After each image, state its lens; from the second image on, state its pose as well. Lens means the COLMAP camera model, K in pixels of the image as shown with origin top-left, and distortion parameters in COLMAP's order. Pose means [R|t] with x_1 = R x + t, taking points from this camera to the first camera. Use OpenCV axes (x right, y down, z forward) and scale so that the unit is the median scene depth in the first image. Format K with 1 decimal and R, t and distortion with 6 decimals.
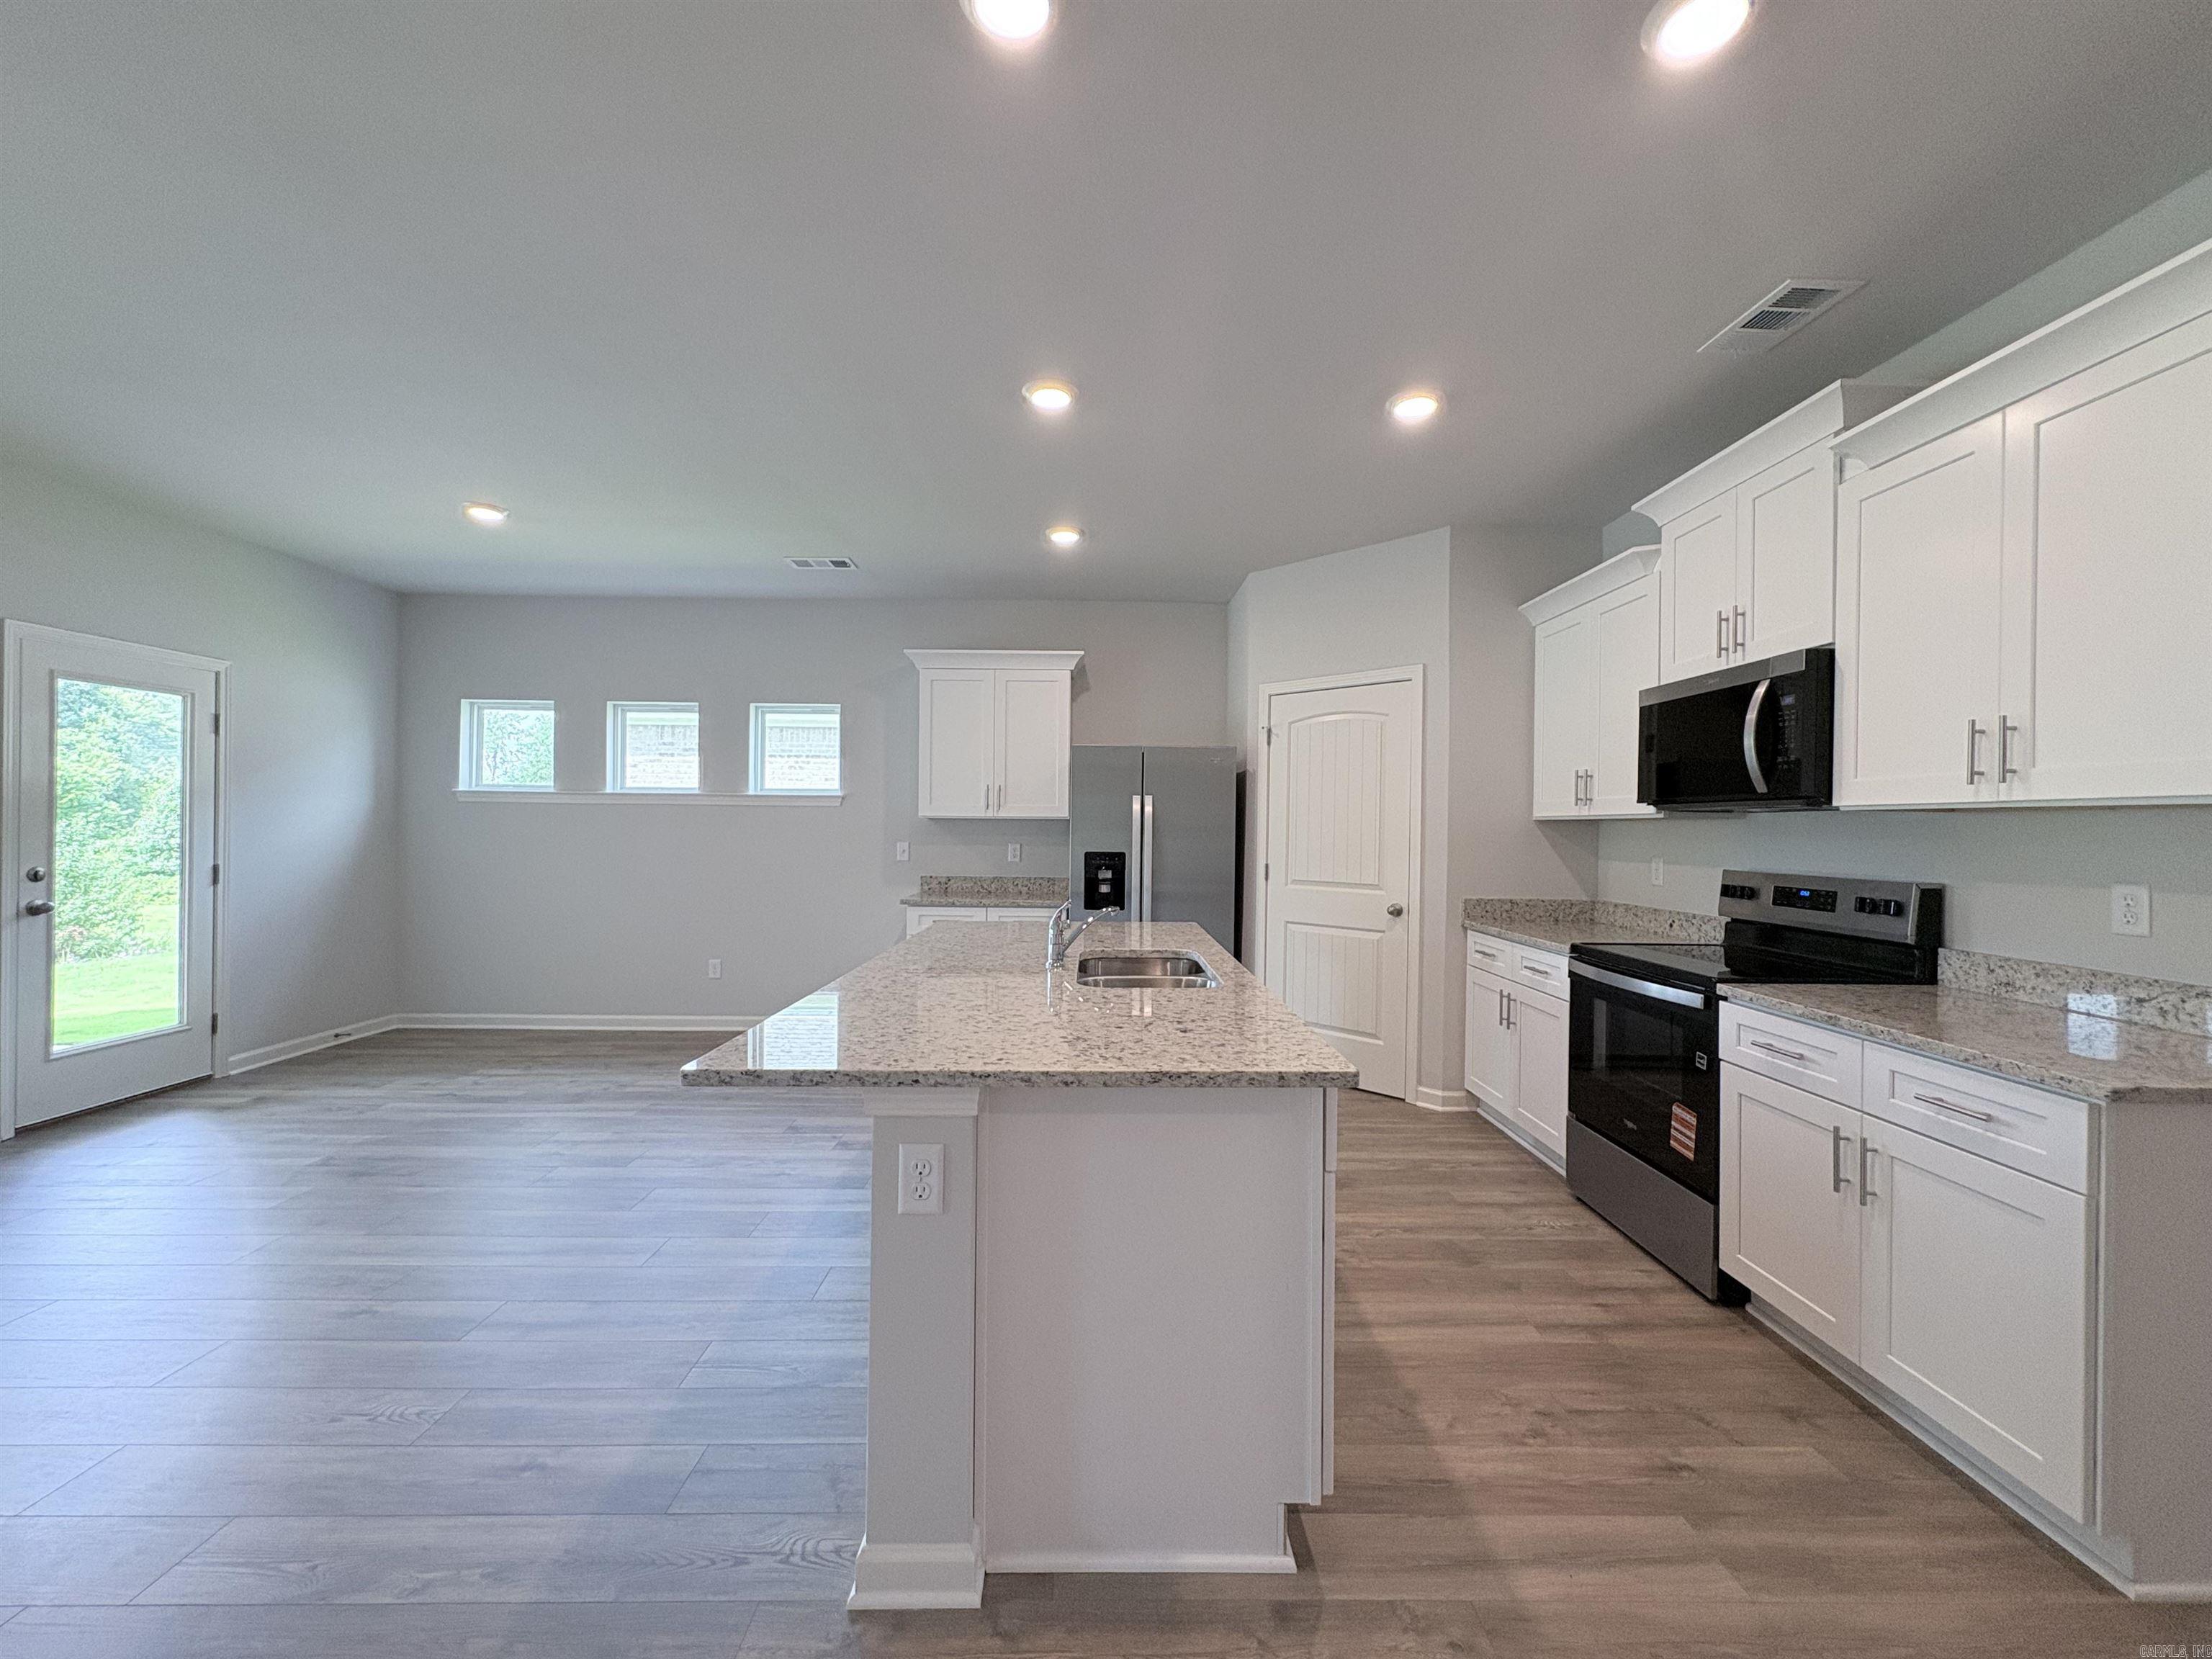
lens RADIAL K [[882.4, 0, 1106.0], [0, 882.4, 829.5], [0, 0, 1]] dist [0.001228, -0.000056]
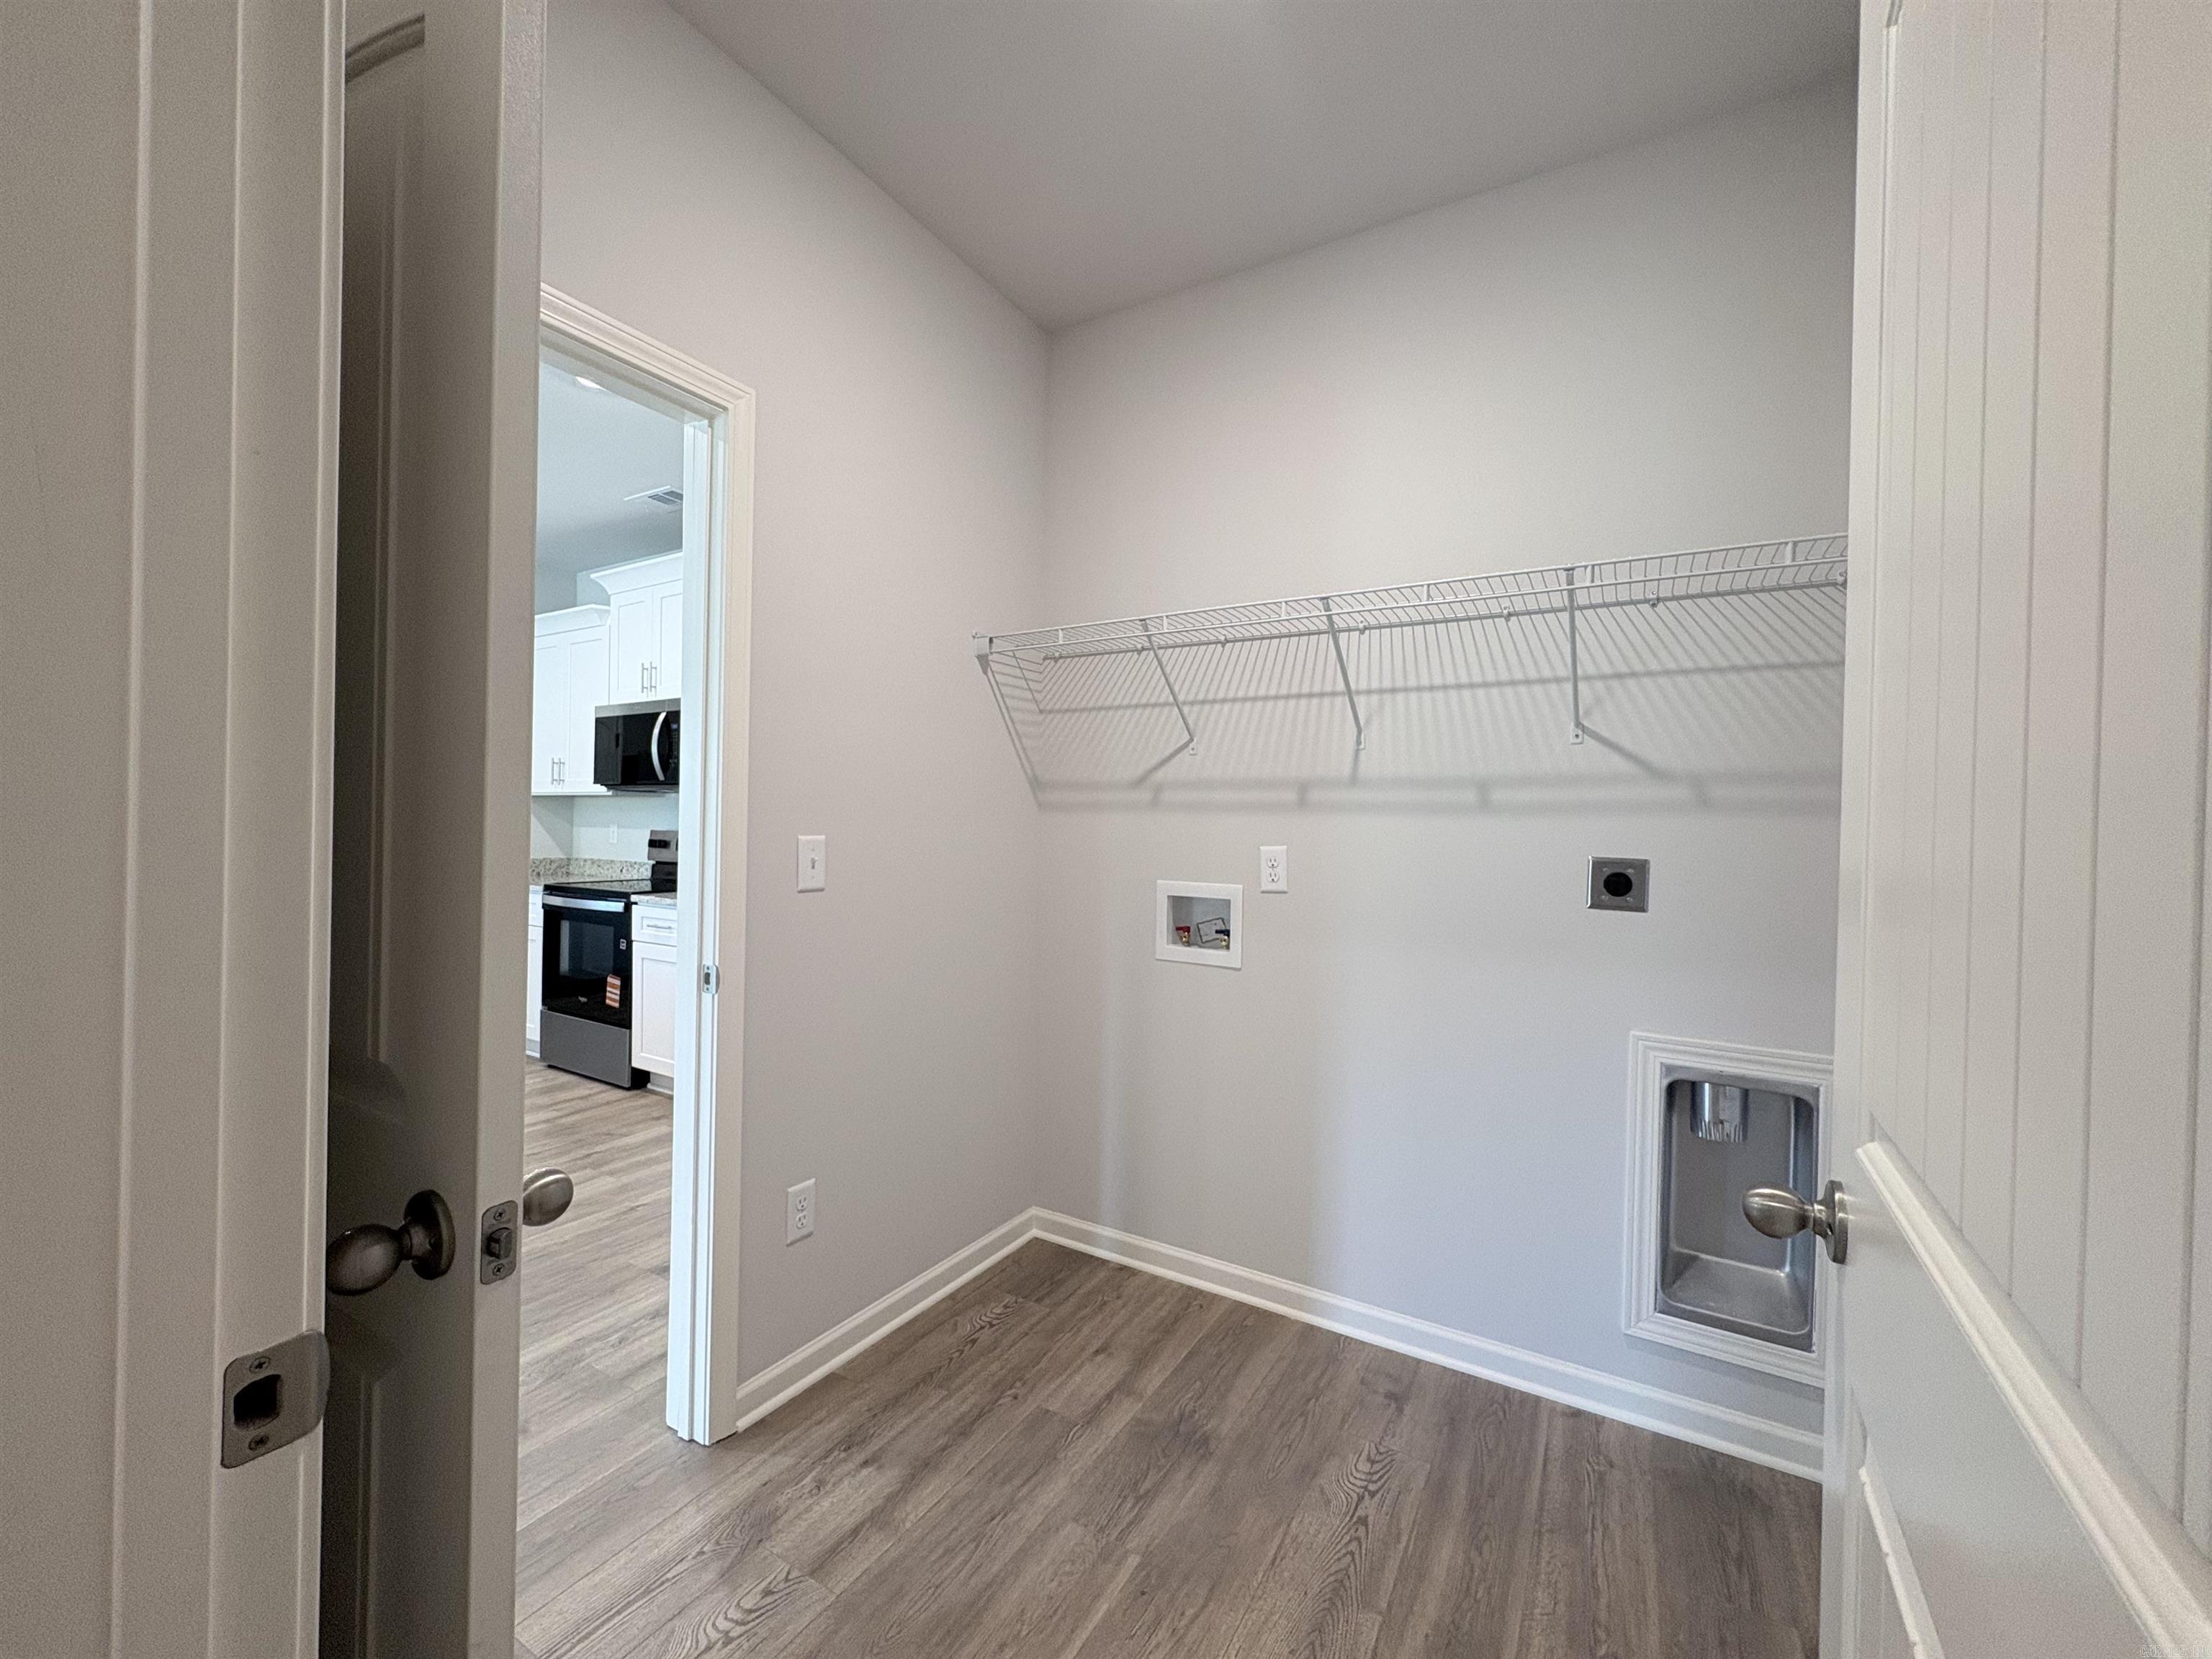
lens RADIAL K [[882.4, 0, 1106.0], [0, 882.4, 829.5], [0, 0, 1]] dist [0.001228, -0.000056]
pose [[0.525340, -0.005928, 0.850872, -0.208406], [-0.009873, 0.999866, 0.013061, 0.019321], [-0.850835, -0.015263, 0.525211, -0.529928]]
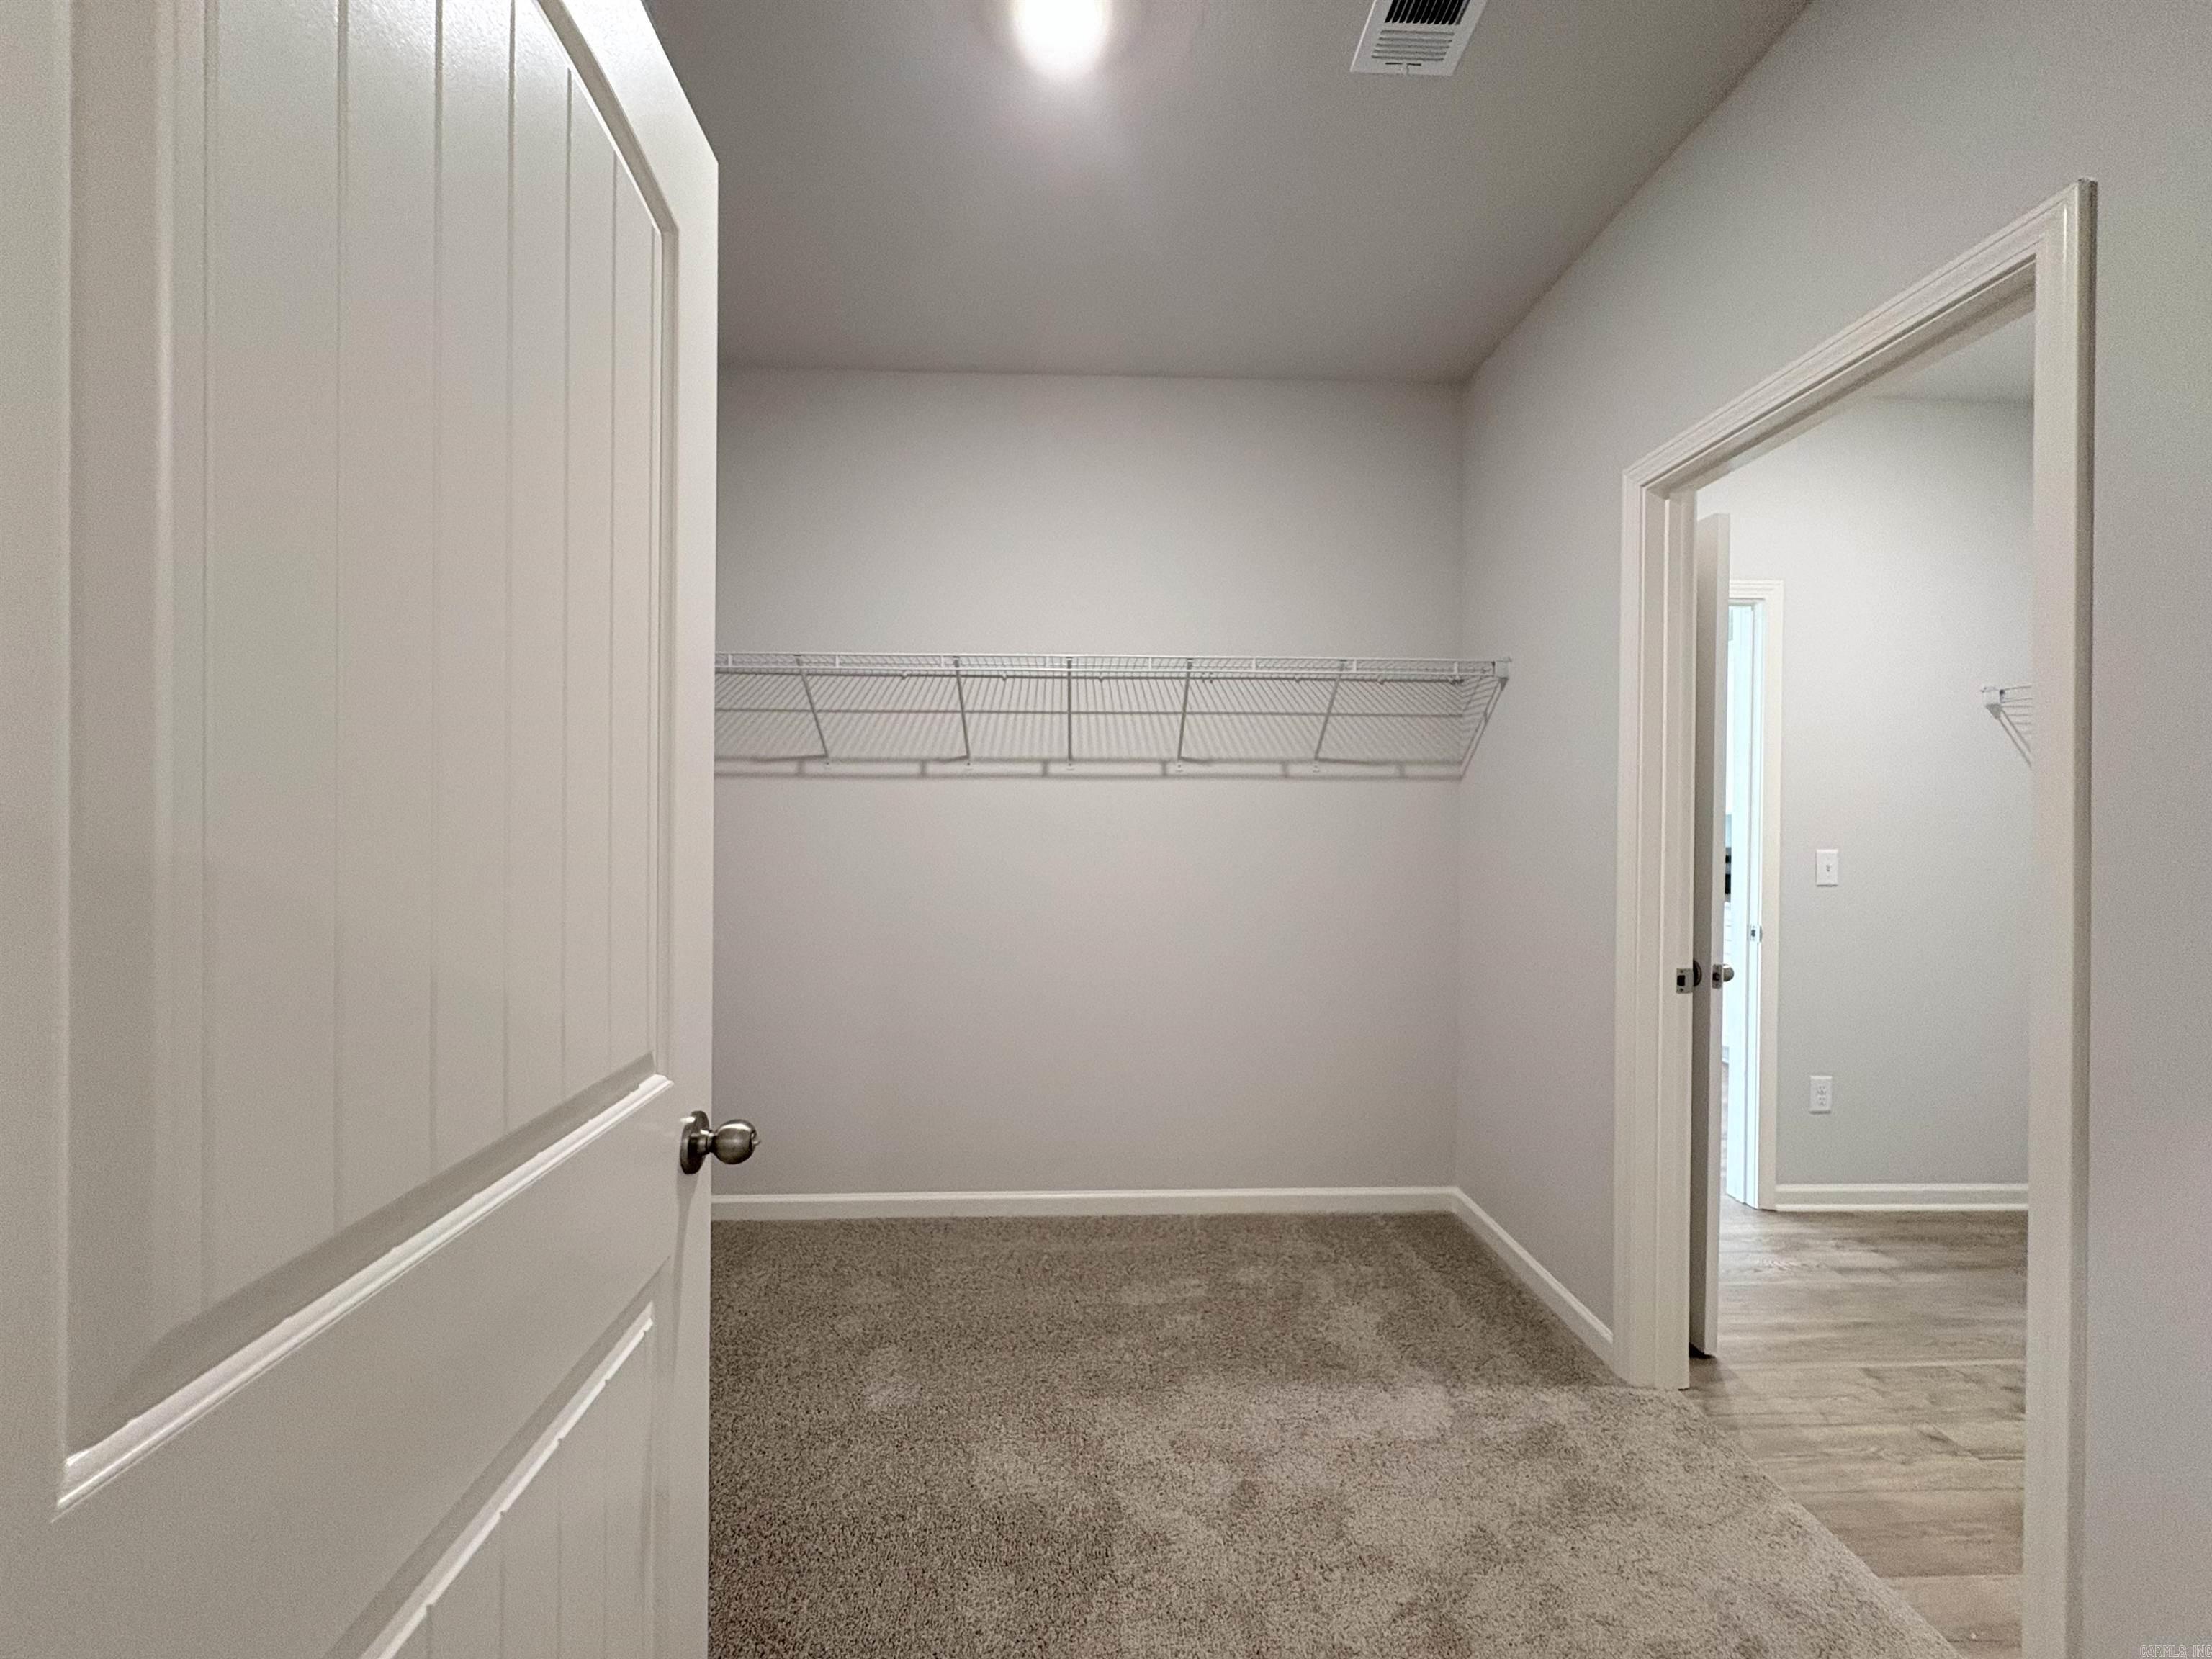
lens RADIAL K [[882.4, 0, 1106.0], [0, 882.4, 829.5], [0, 0, 1]] dist [0.001228, -0.000056]
pose [[0.999695, -0.005427, 0.024085, -1.151838], [0.005383, 0.999984, 0.001925, -0.014177], [-0.024095, -0.001795, 0.999708, -1.599279]]
